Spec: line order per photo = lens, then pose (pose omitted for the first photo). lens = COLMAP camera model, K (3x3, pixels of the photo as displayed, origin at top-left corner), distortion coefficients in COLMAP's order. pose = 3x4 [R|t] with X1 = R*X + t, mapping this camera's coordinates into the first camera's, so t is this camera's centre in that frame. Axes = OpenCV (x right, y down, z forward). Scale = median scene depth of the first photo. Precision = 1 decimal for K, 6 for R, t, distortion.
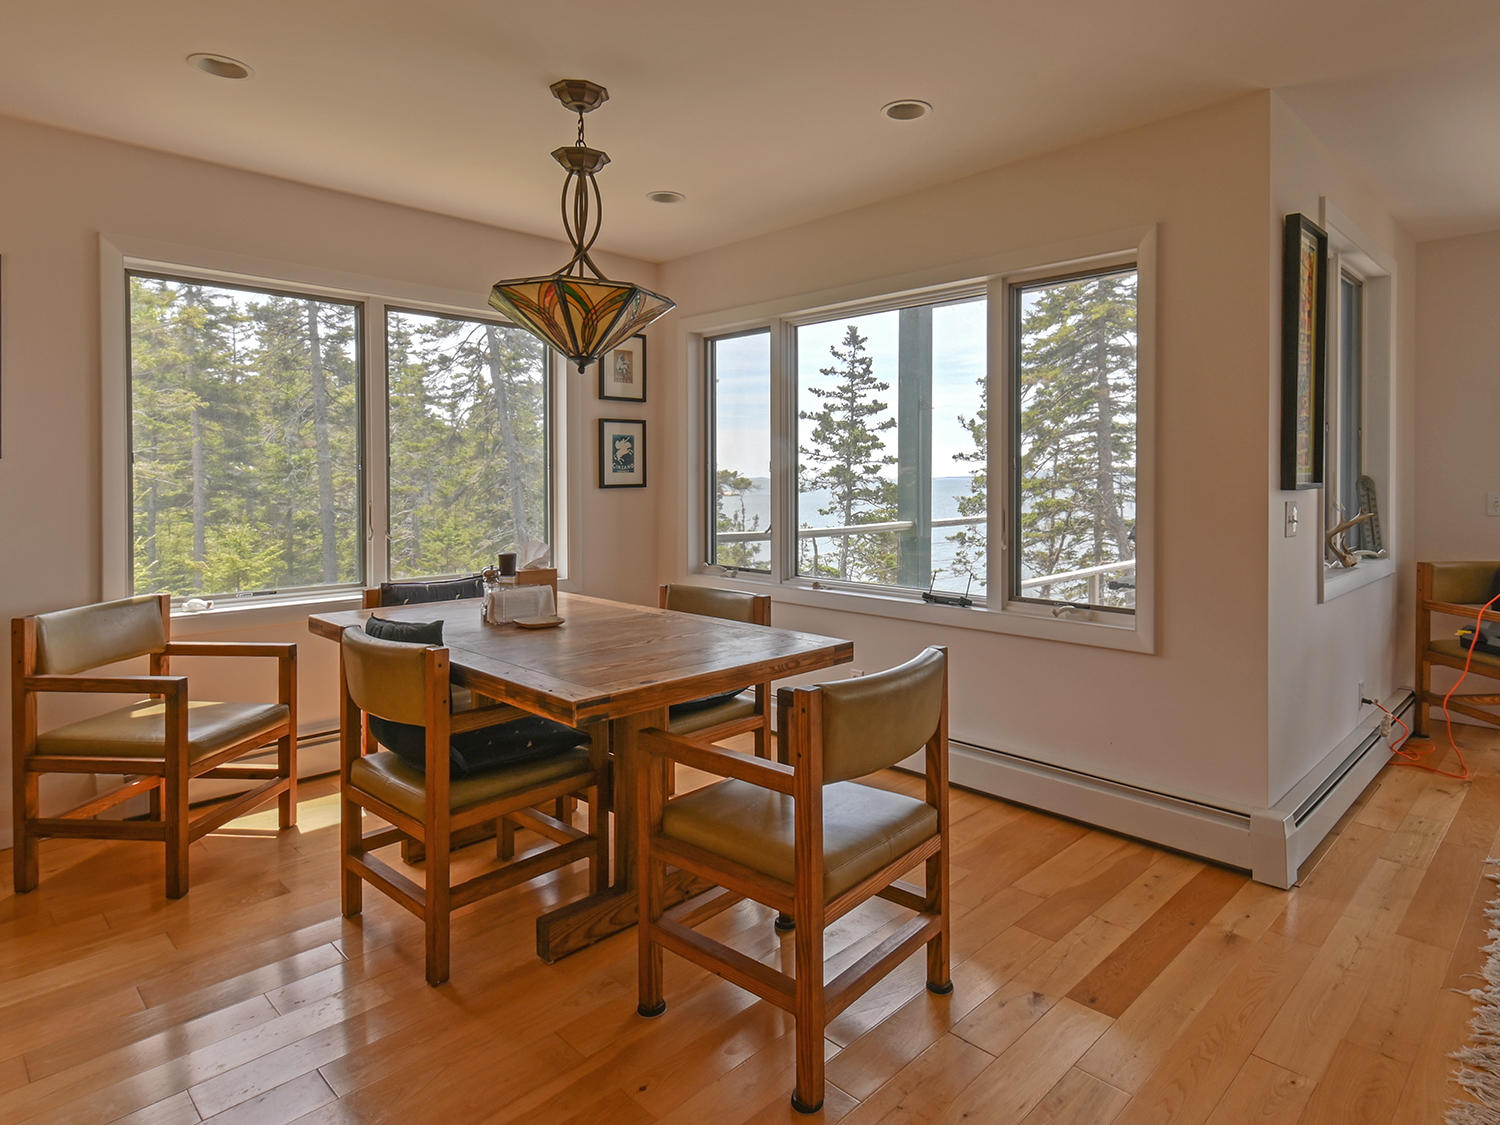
lens RADIAL K [[845.5, 0, 750.0], [0, 845.5, 562.5], [0, 0, 1]] dist [-0.000246, -0.000025]
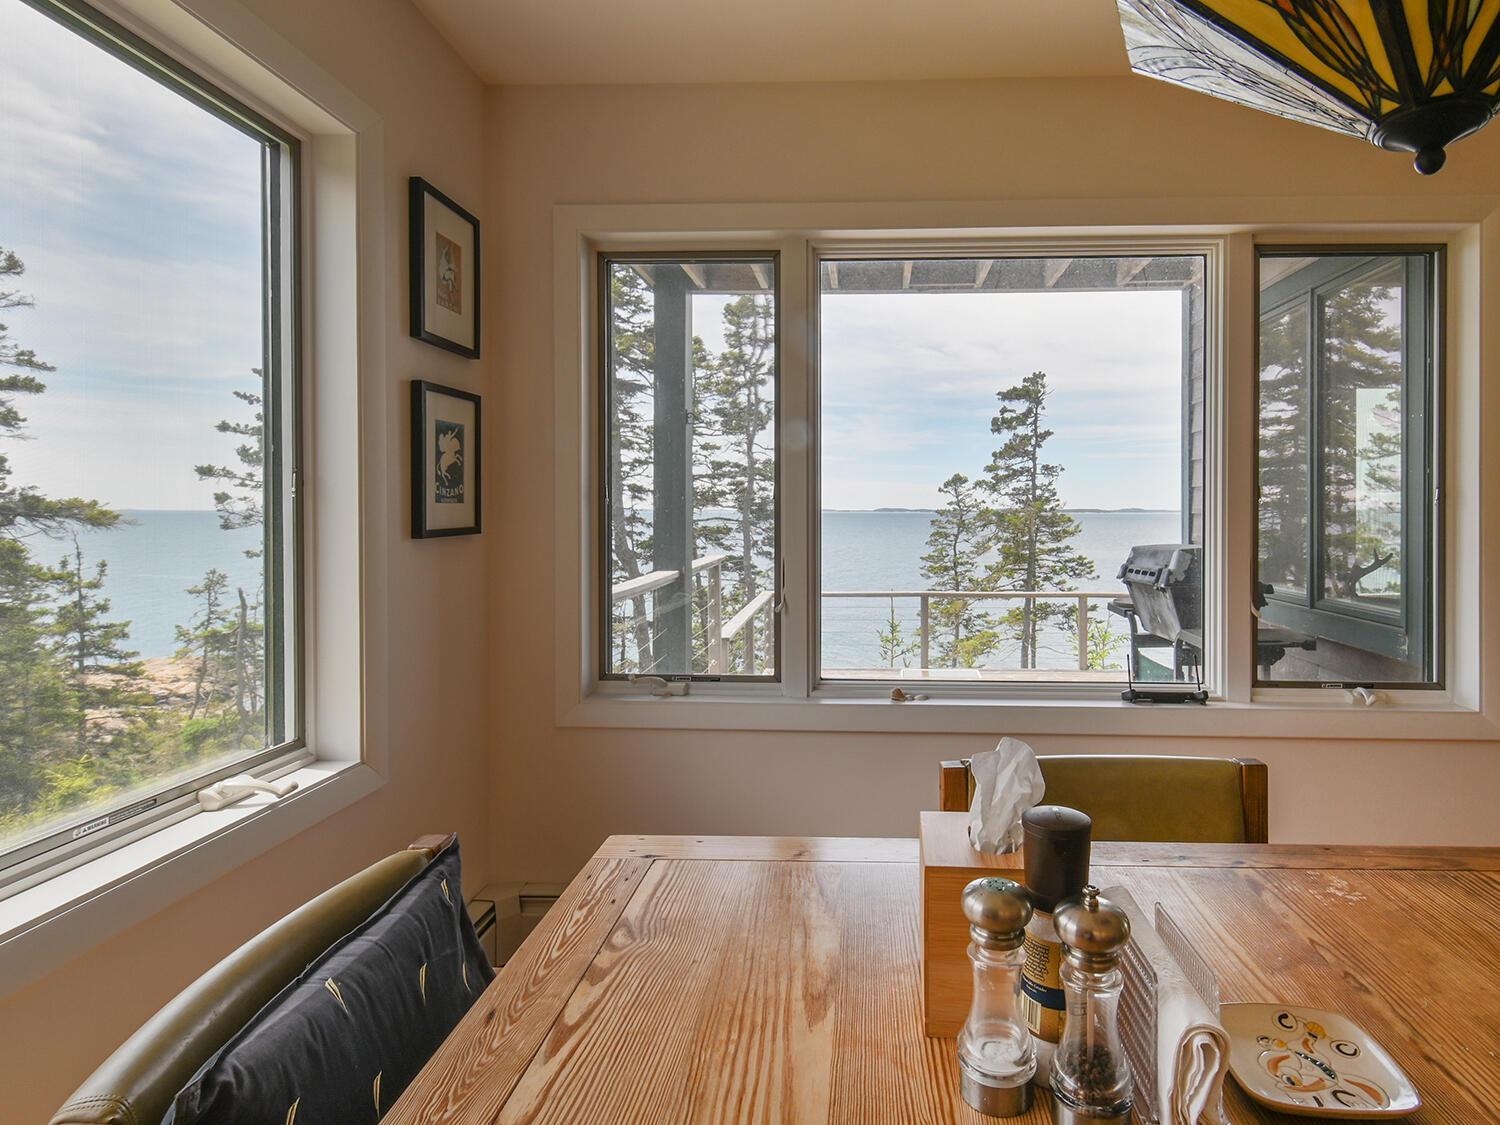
lens RADIAL K [[805.5, 0, 750.0], [0, 805.5, 562.5], [0, 0, 1]] dist [0.002787, 0.000604]
pose [[0.723246, -0.040857, 0.689381, -0.337909], [0.064961, 0.997847, -0.009013, -0.059471], [-0.687528, 0.051302, 0.724343, 0.570952]]
